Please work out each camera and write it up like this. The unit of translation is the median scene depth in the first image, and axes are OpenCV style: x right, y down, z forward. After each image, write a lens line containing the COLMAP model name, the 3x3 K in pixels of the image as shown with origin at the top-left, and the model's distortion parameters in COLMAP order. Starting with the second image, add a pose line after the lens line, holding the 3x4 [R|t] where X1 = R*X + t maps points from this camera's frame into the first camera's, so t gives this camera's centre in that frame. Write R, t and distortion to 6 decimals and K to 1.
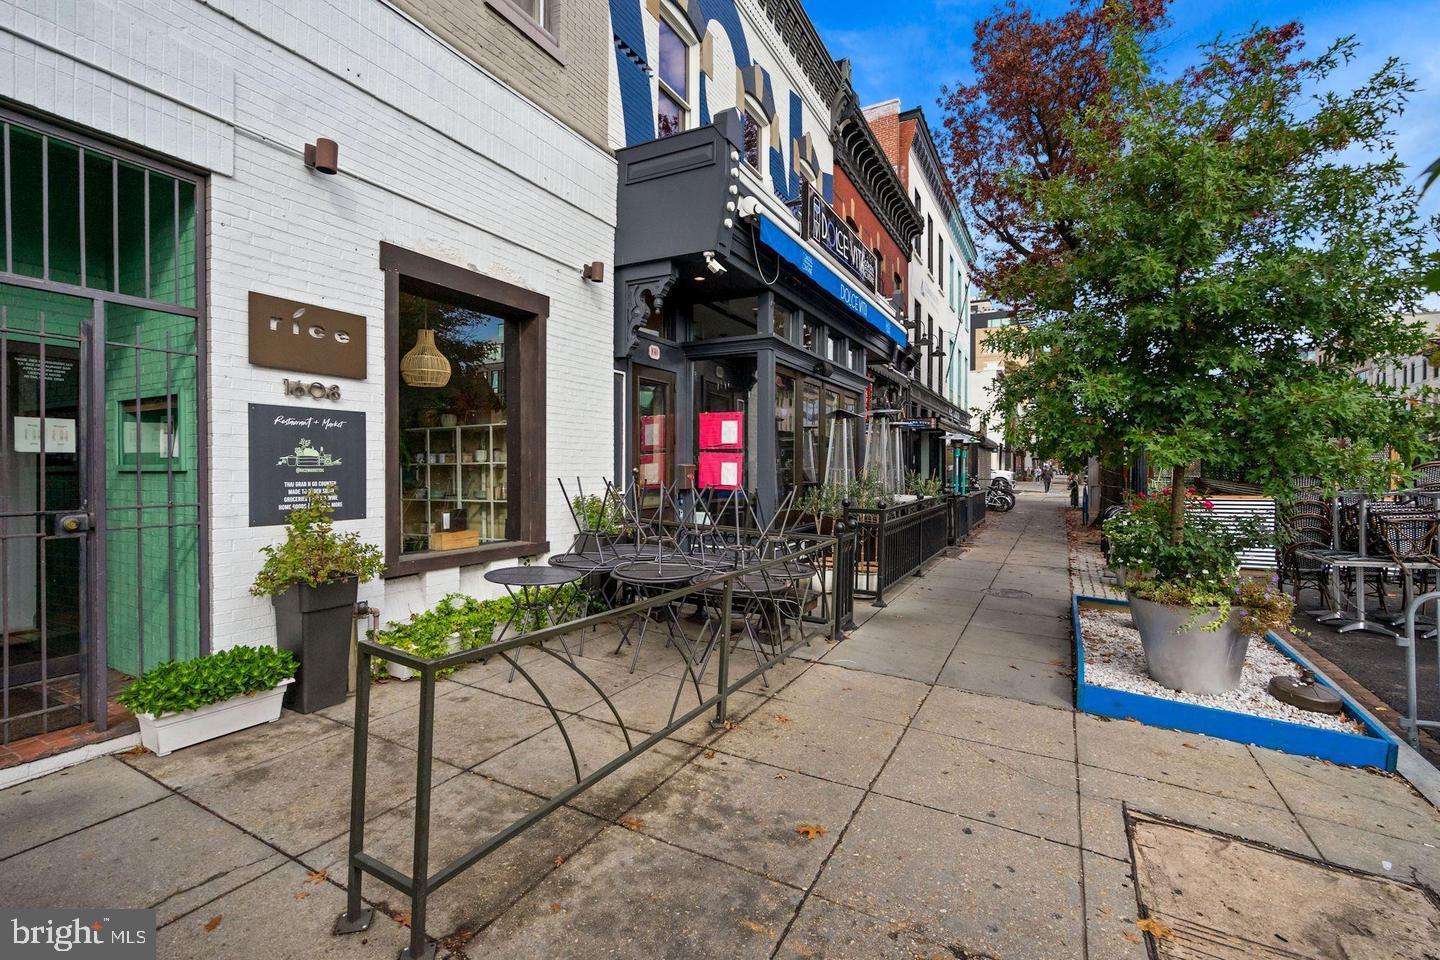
lens RADIAL K [[637.2, 0, 715.0], [0, 637.2, 472.3], [0, 0, 1]] dist [-0.001212, 0.000083]
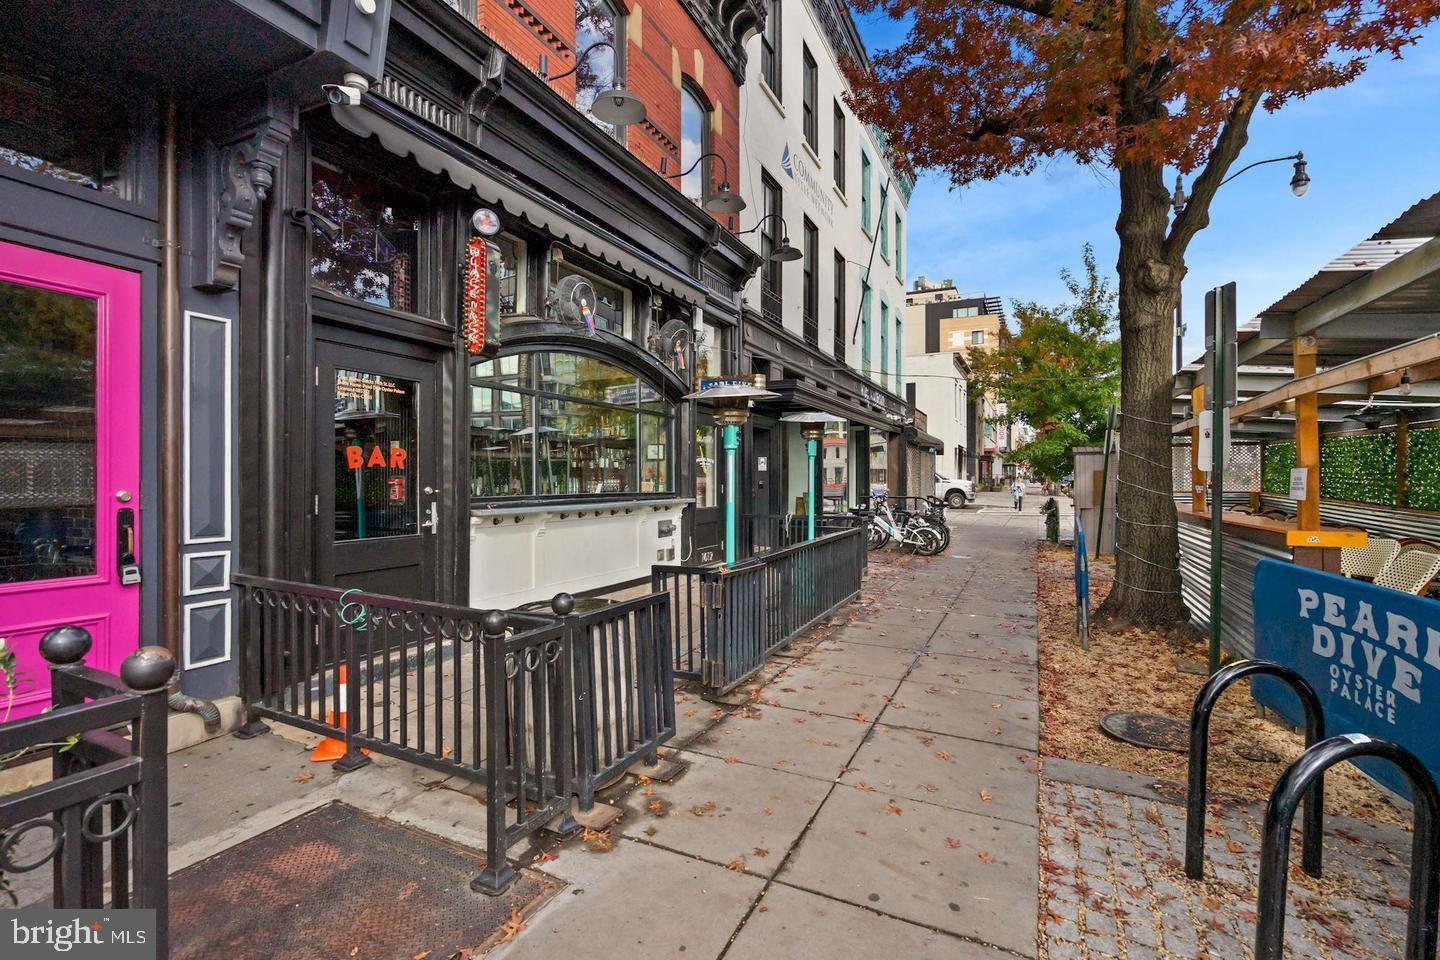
lens RADIAL K [[637.2, 0, 721.8], [0, 637.2, 481.1], [0, 0, 1]] dist [-0.001212, 0.000083]
pose [[0.999220, -0.010880, 0.037961, 0.180426], [0.010975, 0.999937, -0.002273, -0.002780], [-0.037934, 0.002687, 0.999277, 0.322517]]
